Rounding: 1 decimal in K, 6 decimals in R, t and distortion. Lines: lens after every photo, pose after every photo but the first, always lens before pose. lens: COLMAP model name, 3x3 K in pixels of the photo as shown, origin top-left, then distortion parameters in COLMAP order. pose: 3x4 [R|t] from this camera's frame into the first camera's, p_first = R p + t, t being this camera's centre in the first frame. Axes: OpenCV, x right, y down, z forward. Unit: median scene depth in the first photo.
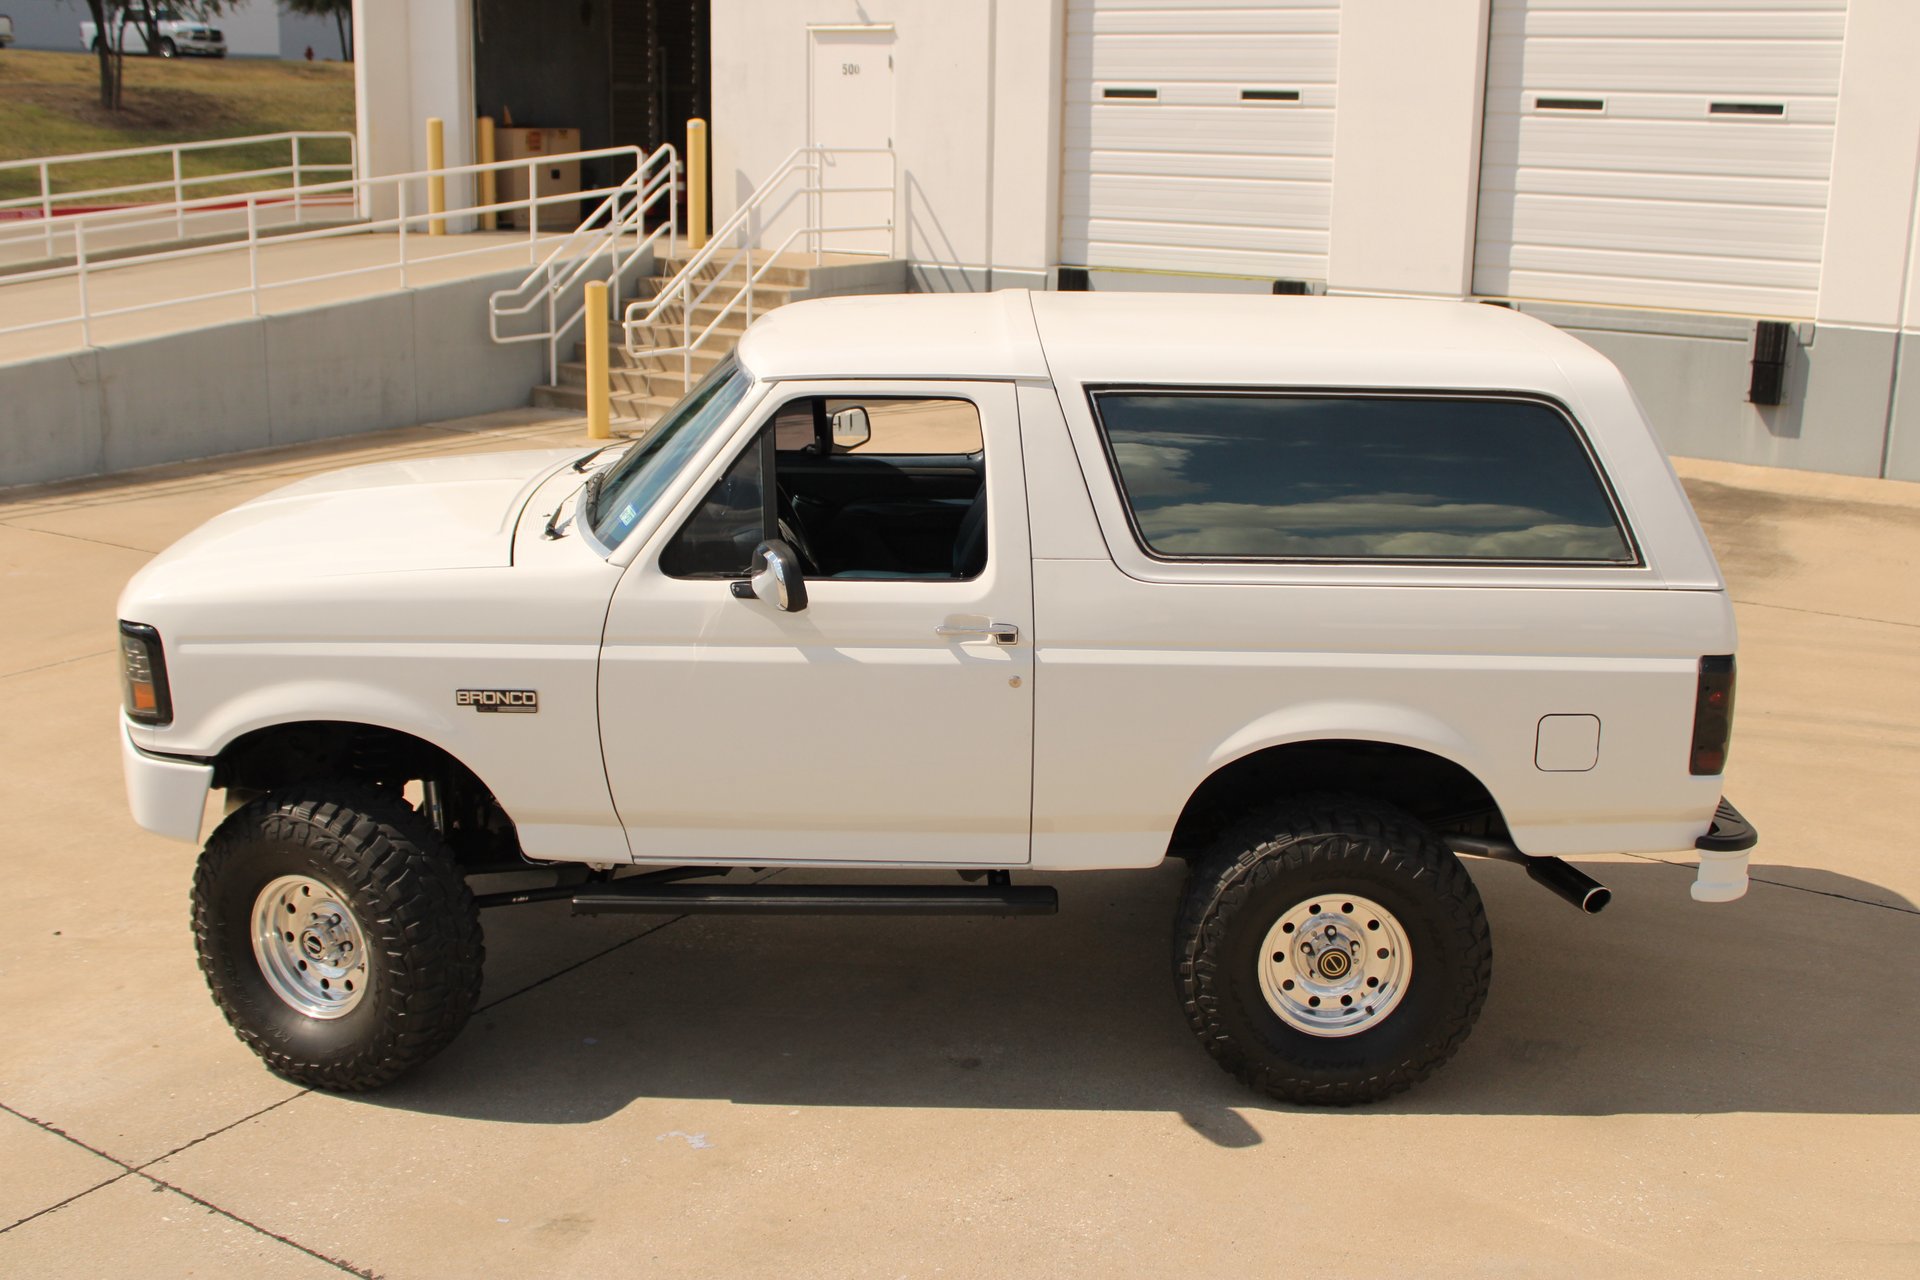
lens RADIAL K [[2133.3, 0, 958.1], [0, 2133.3, 639.1], [0, 0, 1]] dist [-0.080034, 0.022207]
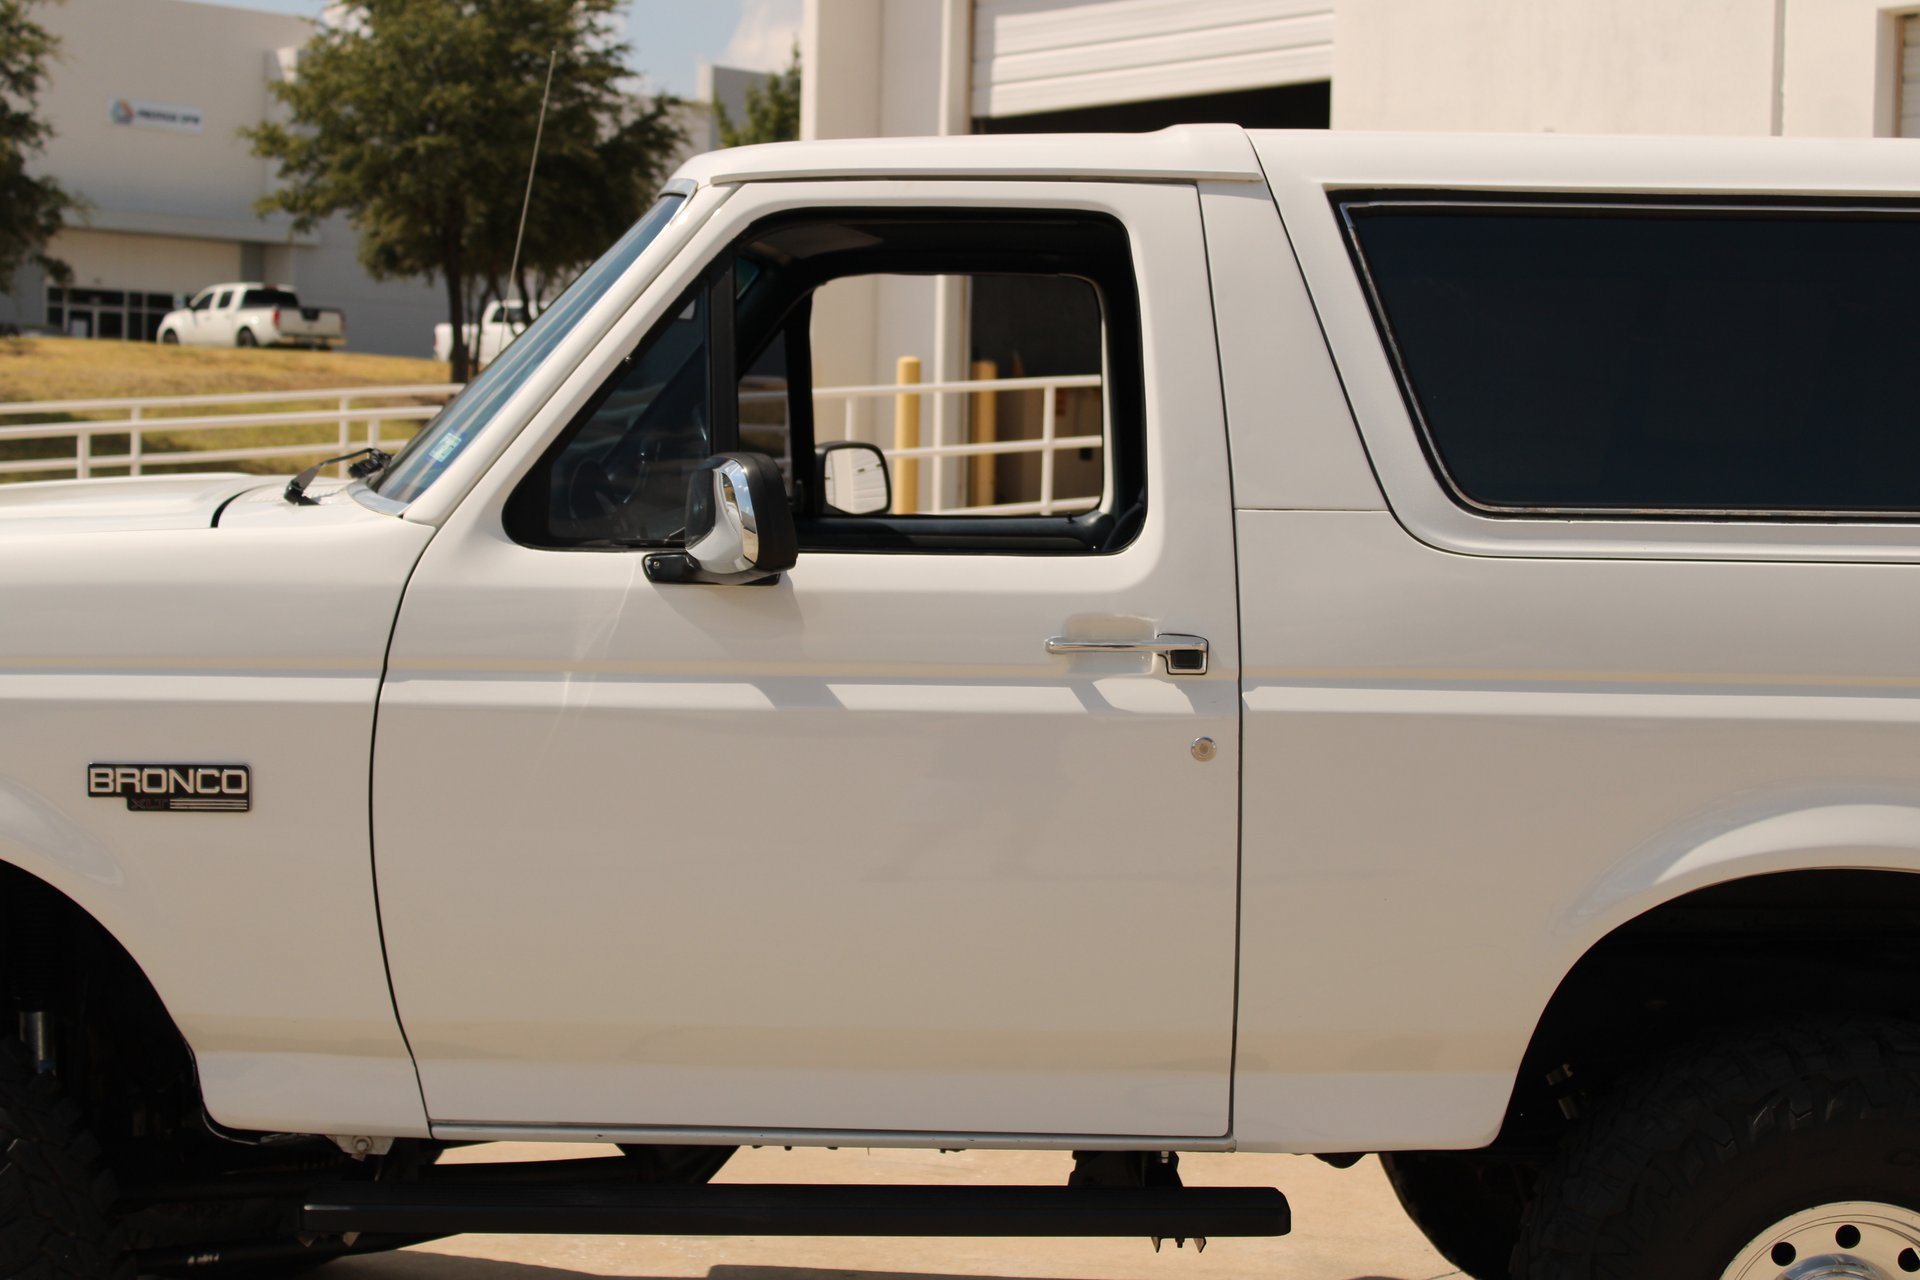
lens RADIAL K [[3175.5, 0, 955.0], [0, 3175.5, 636.8], [0, 0, 1]] dist [-0.007524, 0.113458]
pose [[0.999984, 0.004744, -0.003111, -0.029328], [-0.005280, 0.978871, -0.204410, 0.146443], [0.002076, 0.204423, 0.978880, 0.259435]]
